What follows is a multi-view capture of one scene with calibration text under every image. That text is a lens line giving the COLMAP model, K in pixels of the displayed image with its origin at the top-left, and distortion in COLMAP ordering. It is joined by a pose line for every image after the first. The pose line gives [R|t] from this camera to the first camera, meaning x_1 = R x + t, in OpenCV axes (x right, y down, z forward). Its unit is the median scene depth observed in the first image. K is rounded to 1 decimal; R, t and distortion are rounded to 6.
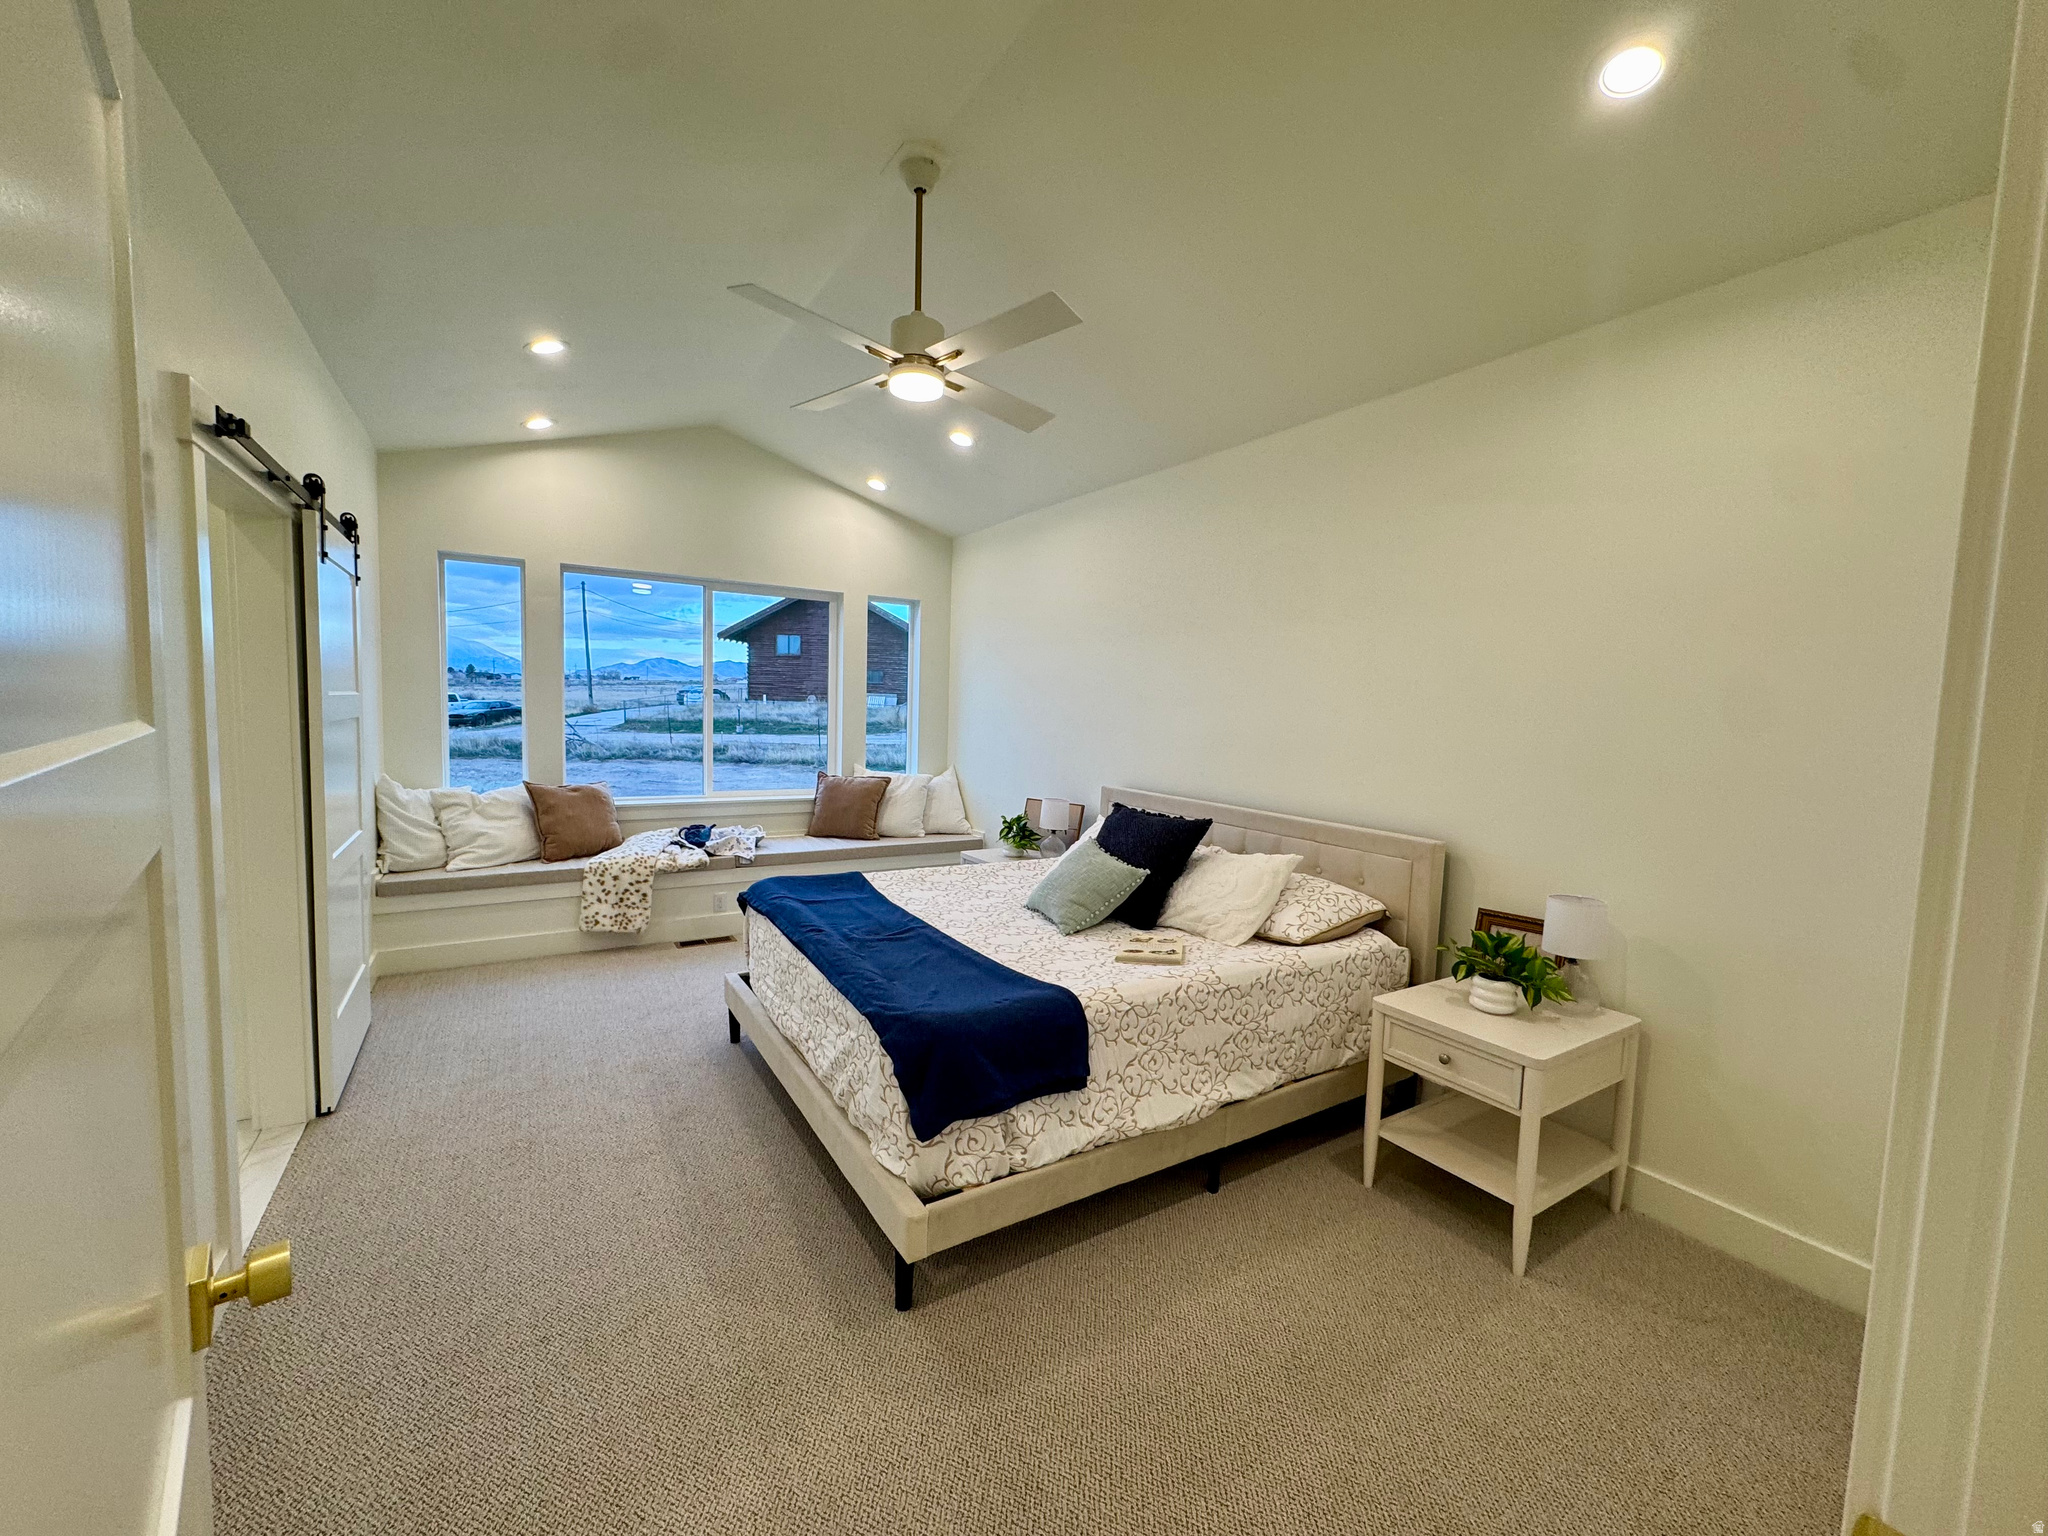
lens RADIAL K [[821.5, 0, 1024.2], [0, 821.5, 760.4], [0, 0, 1]] dist [-0.015194, 0.020440]
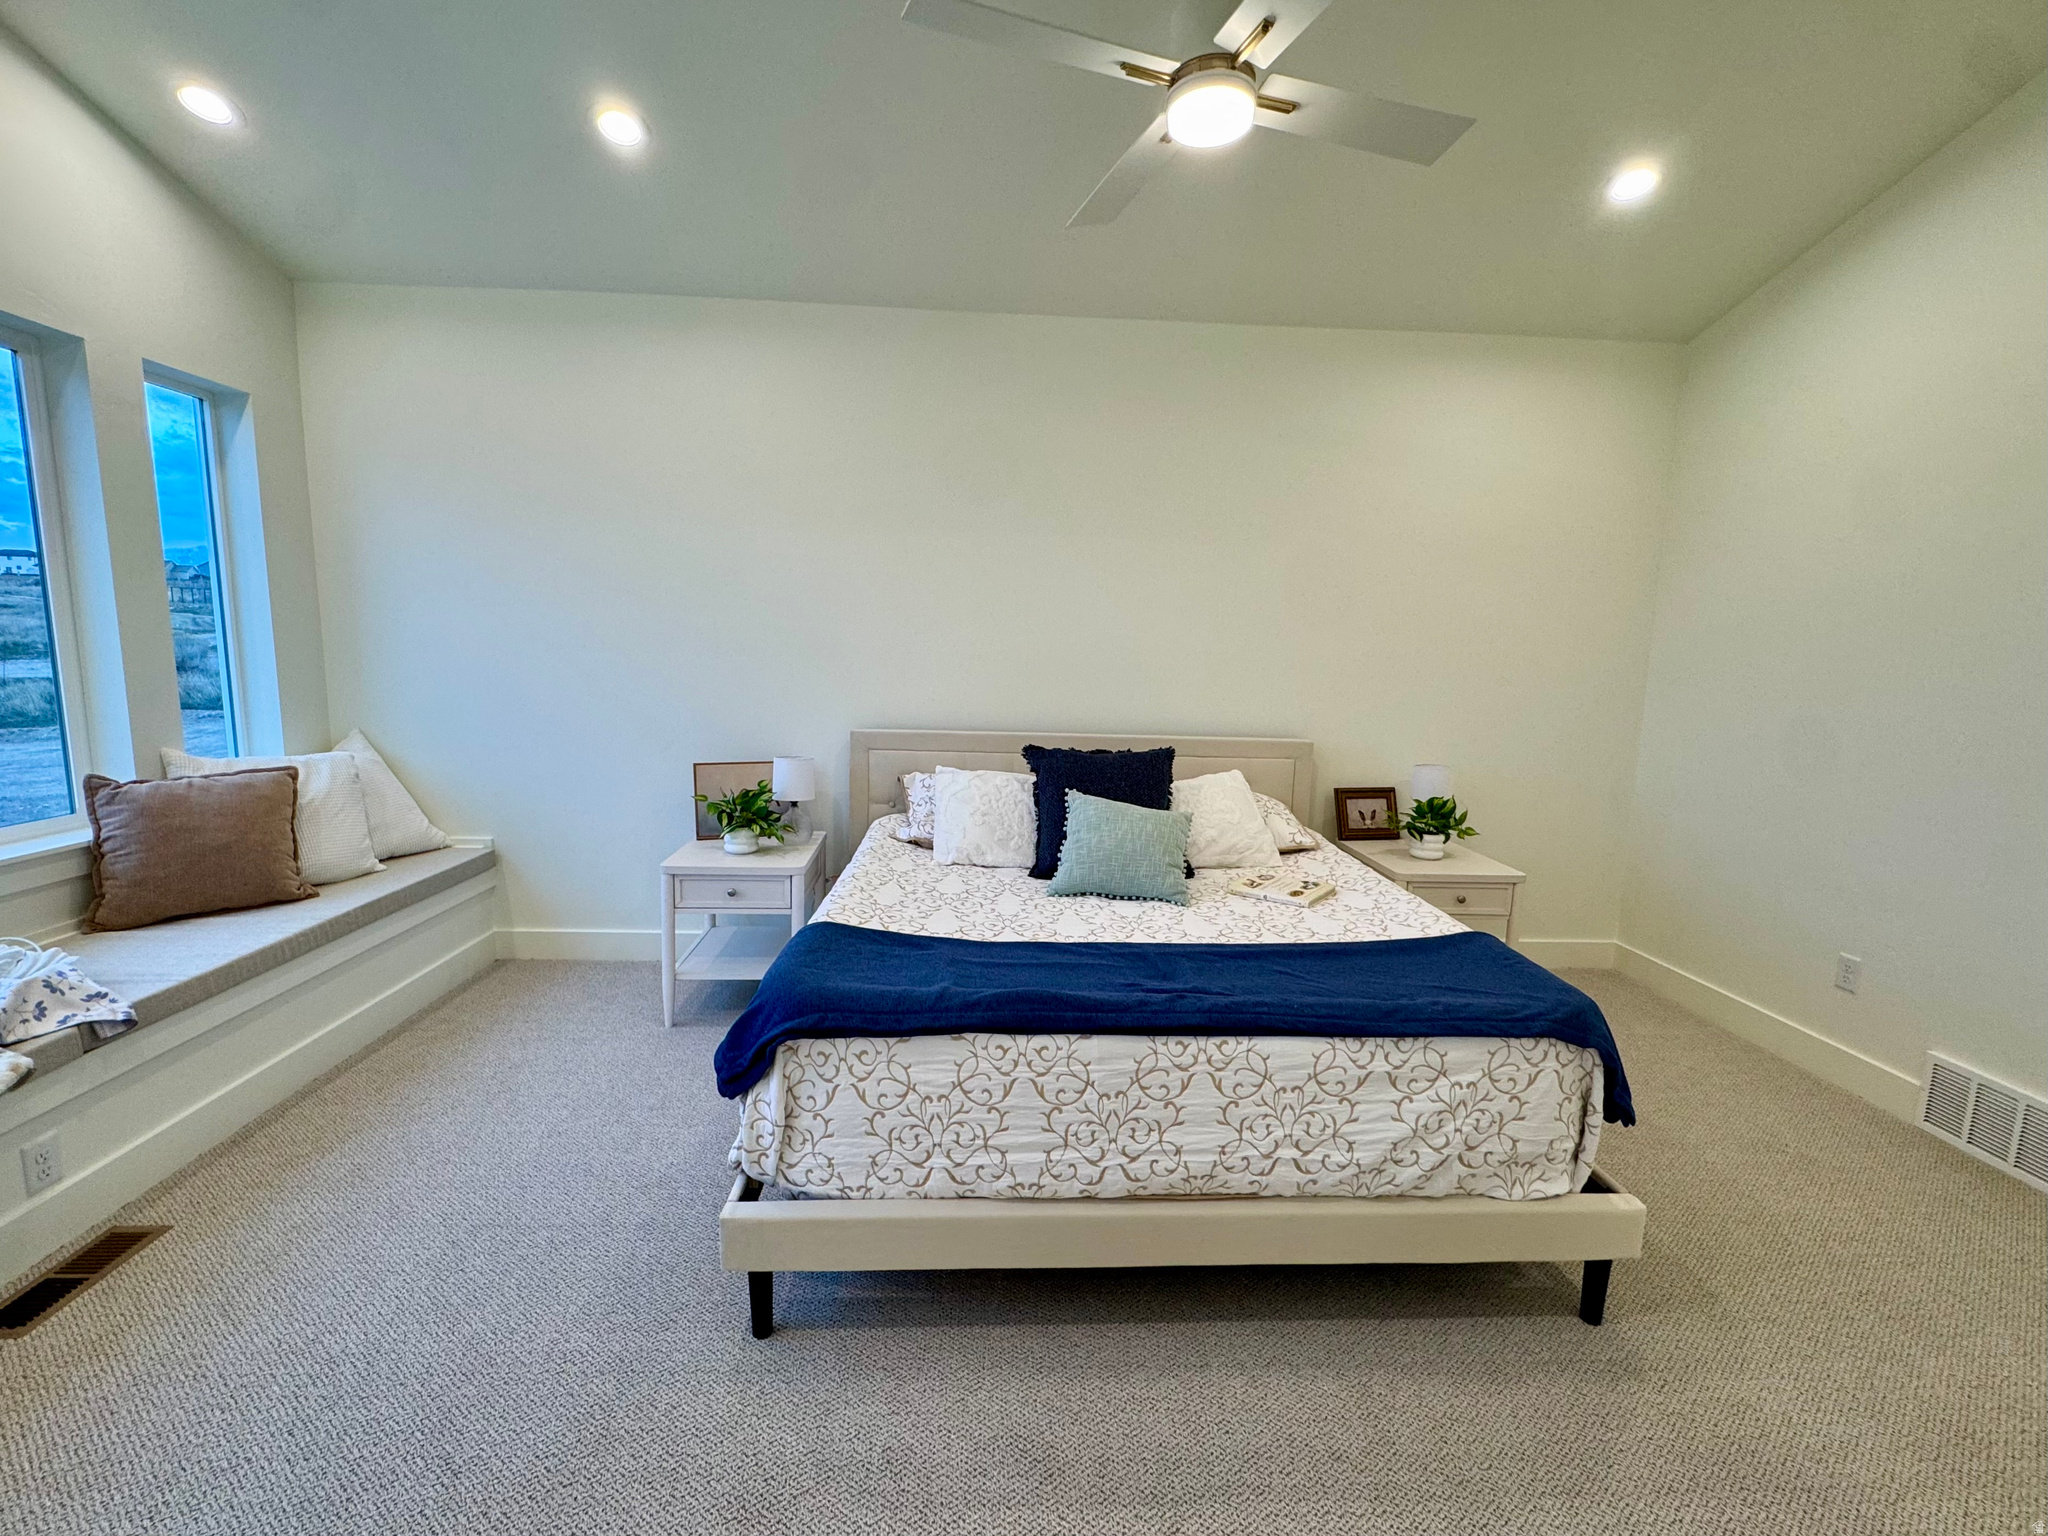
lens RADIAL K [[841.8, 0, 1024.0], [0, 841.8, 768.0], [0, 0, 1]] dist [-0.001374, -0.000134]
pose [[0.498297, -0.139898, 0.855645, -0.746593], [0.054226, 0.989993, 0.130285, -0.041433], [-0.865309, -0.018522, 0.500896, 0.743809]]
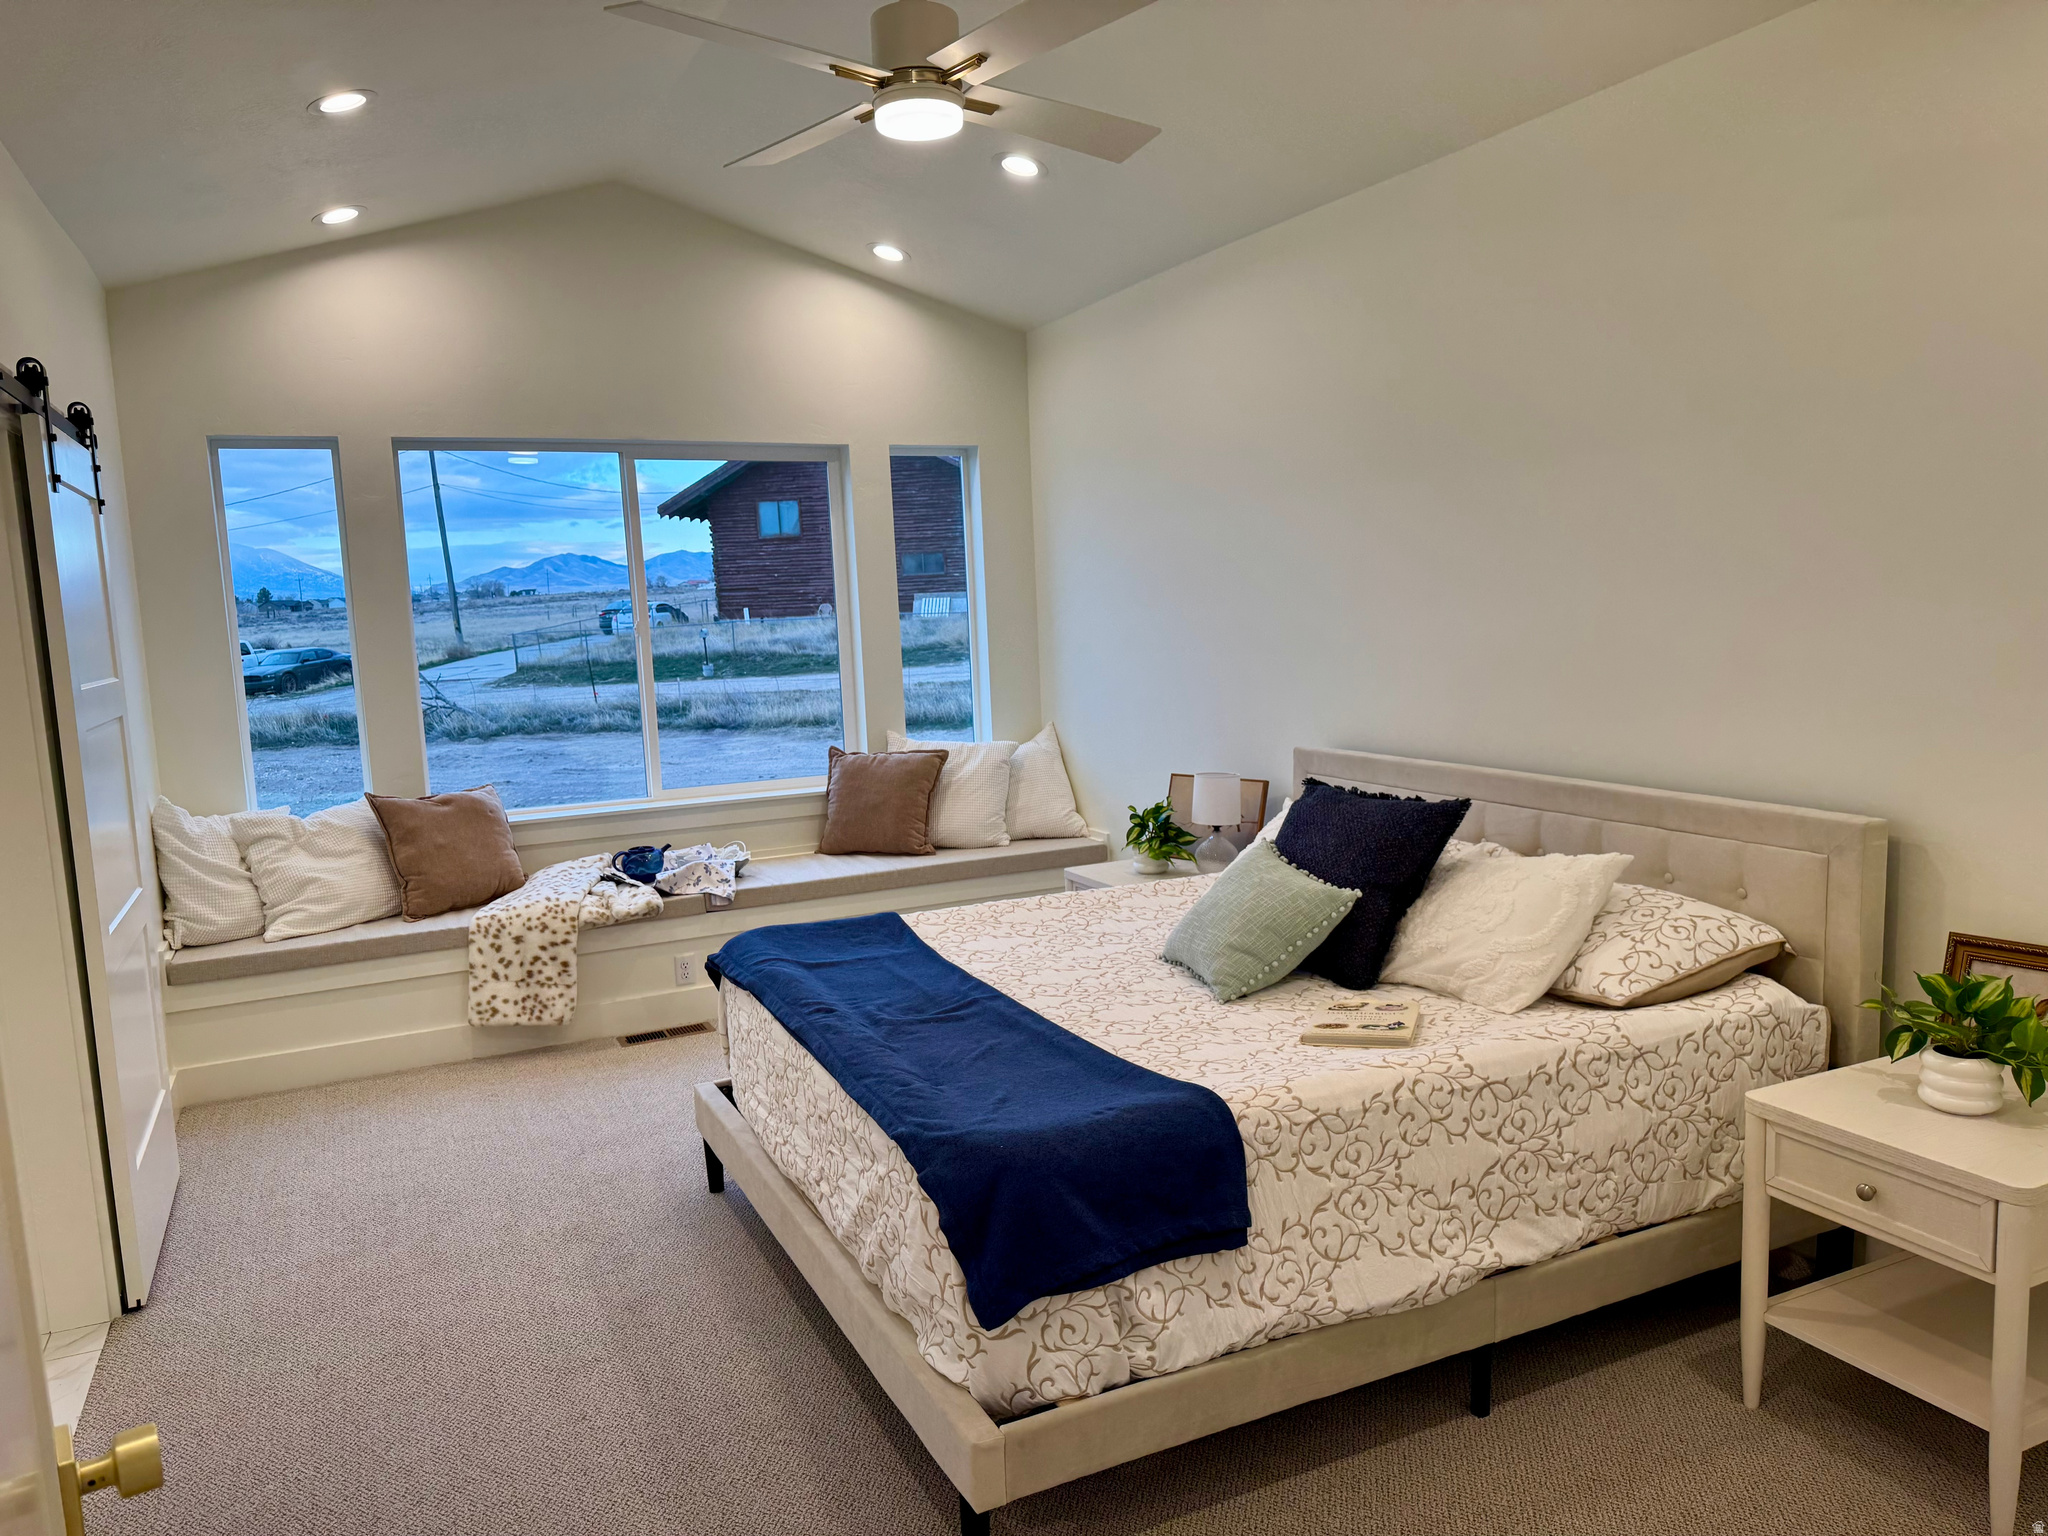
lens RADIAL K [[1448.1, 0, 1023.9], [0, 1448.1, 766.1], [0, 0, 1]] dist [0.068055, -0.074564]
pose [[0.990455, -0.057721, -0.125166, 0.049186], [0.063623, 0.997018, 0.043679, -0.020031], [0.122271, -0.051226, 0.991174, -0.081814]]
